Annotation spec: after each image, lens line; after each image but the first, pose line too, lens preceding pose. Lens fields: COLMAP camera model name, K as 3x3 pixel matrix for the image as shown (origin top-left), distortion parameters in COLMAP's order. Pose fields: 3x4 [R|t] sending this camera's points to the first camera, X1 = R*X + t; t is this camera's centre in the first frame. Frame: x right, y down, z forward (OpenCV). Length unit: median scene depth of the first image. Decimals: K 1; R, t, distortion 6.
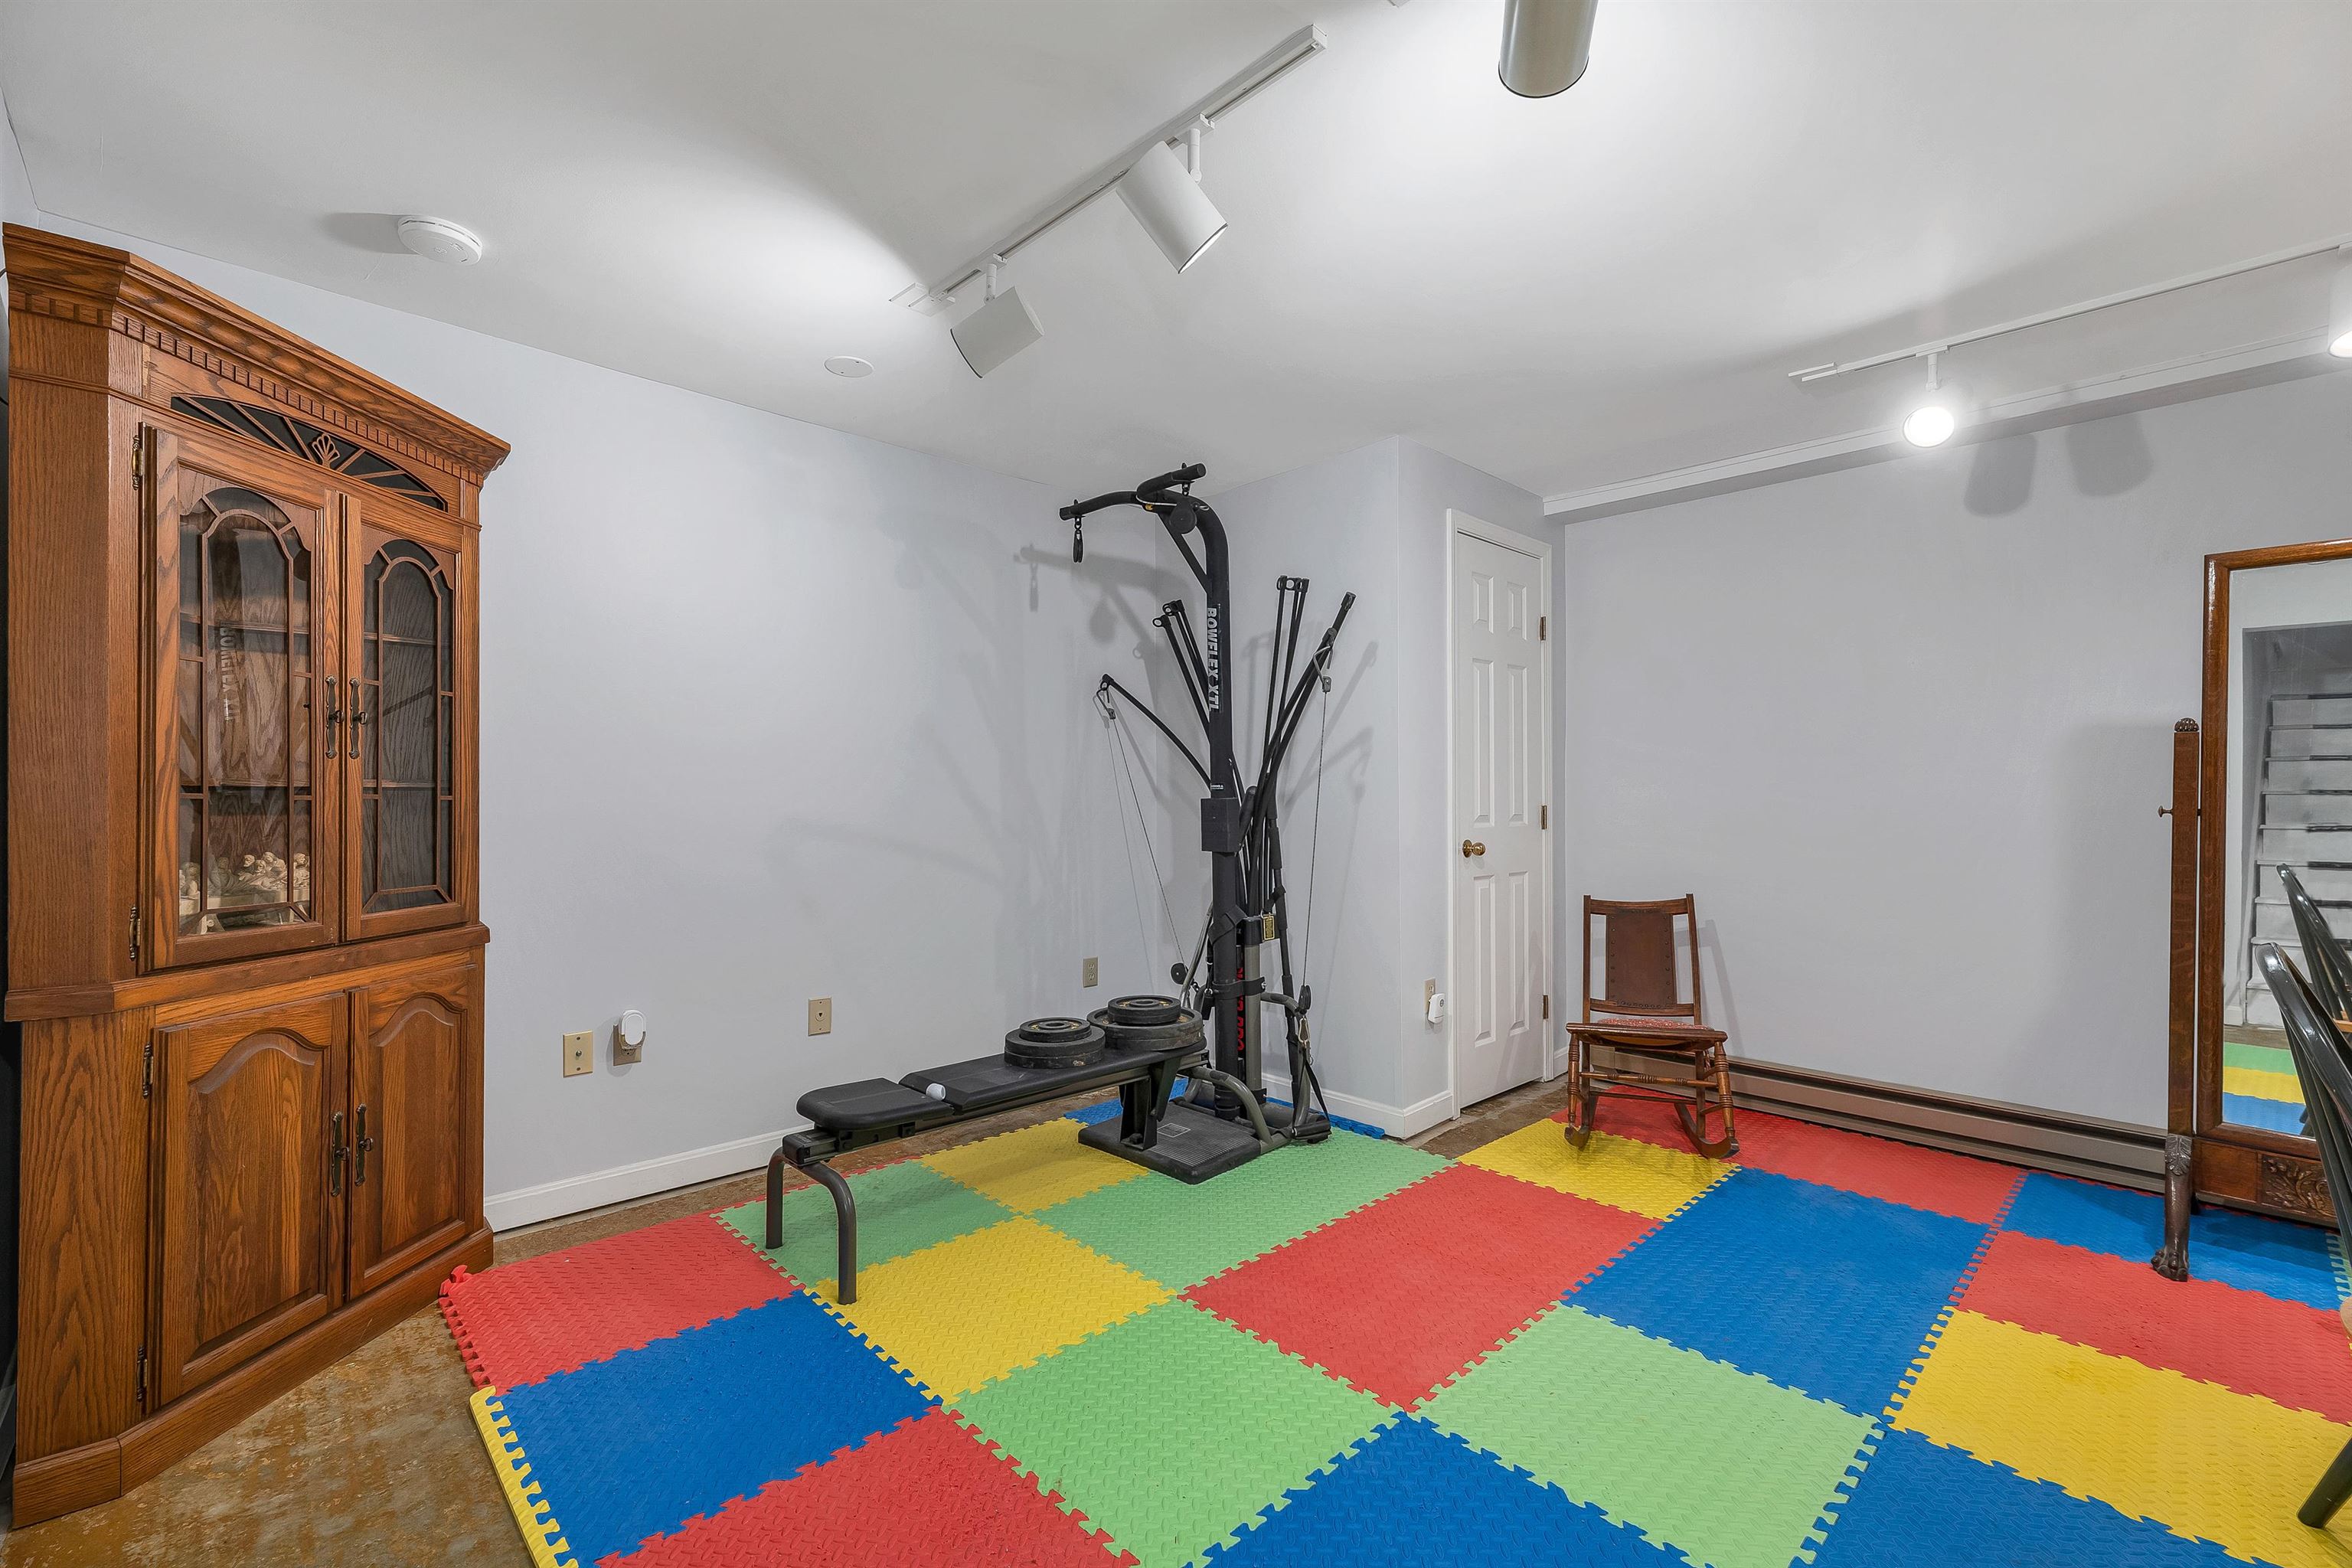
lens RADIAL K [[1003.1, 0, 1177.6], [0, 1003.1, 798.7], [0, 0, 1]] dist [0.001144, -0.000047]
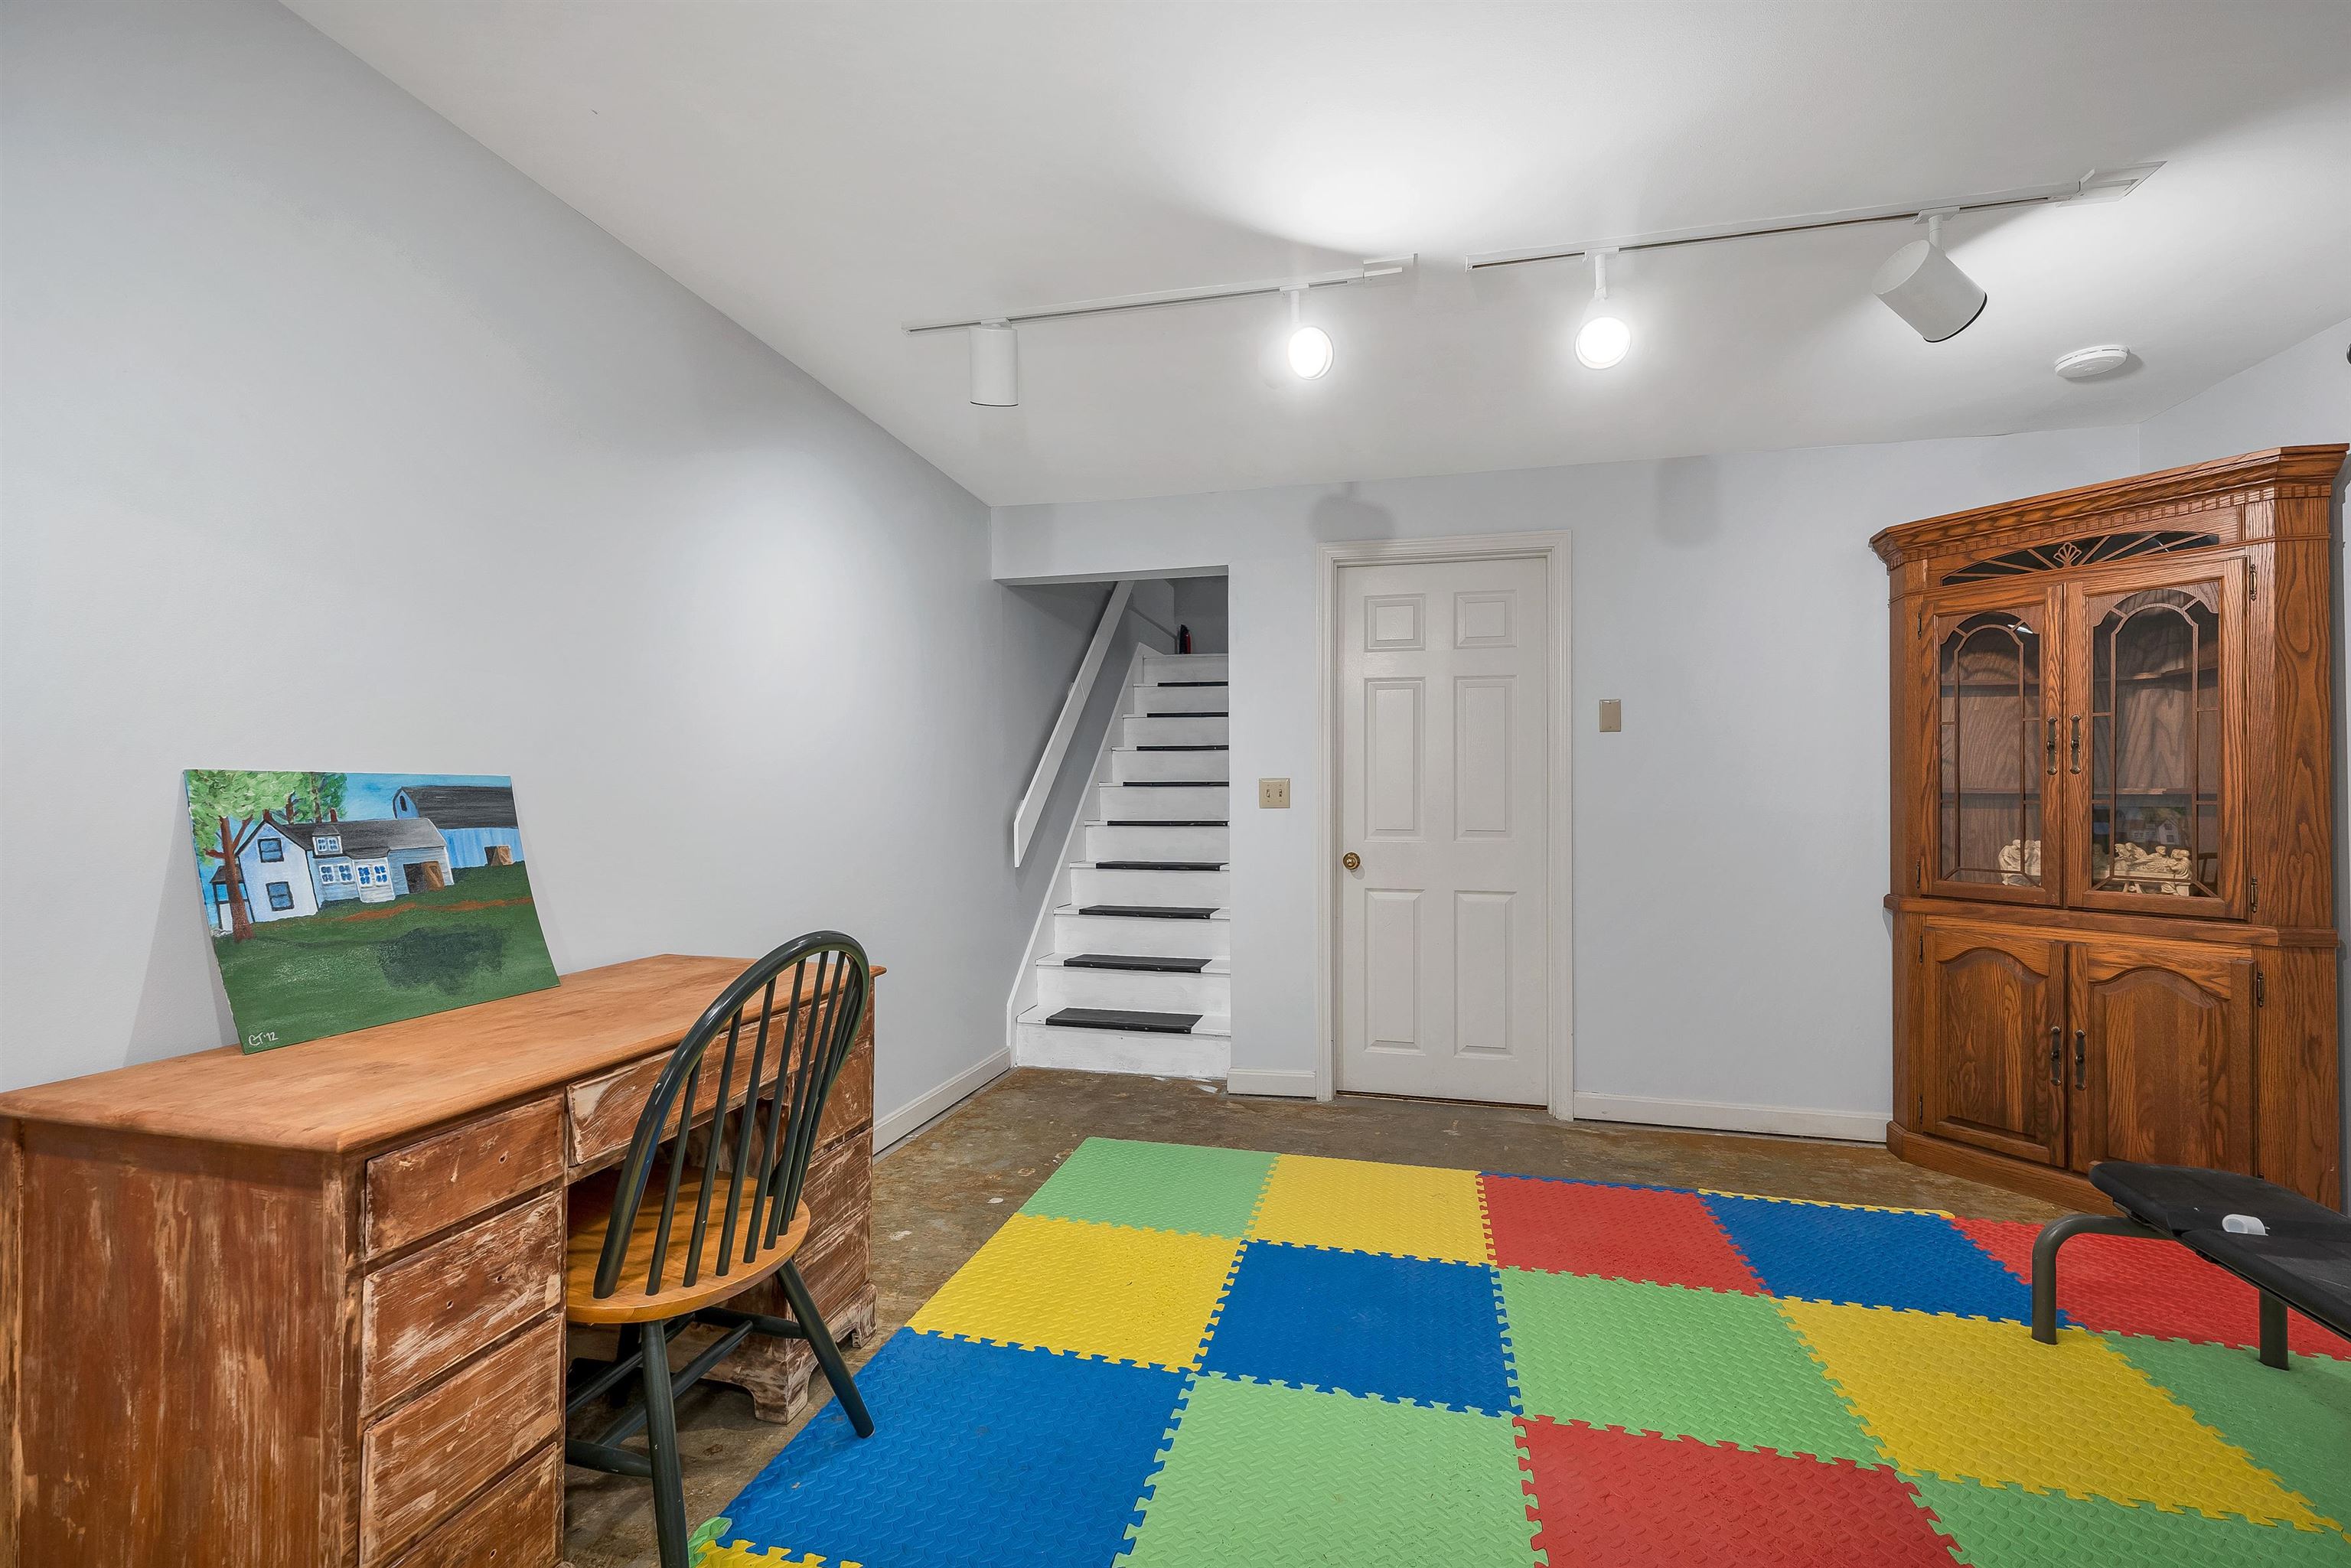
lens RADIAL K [[1002.7, 0, 1177.1], [0, 1002.7, 798.7], [0, 0, 1]] dist [0.001144, -0.000047]
pose [[-0.837842, -0.004055, -0.545897, 0.971798], [-0.003839, 0.999991, -0.001536, 0.000756], [0.545899, 0.000809, -0.837851, 1.516702]]
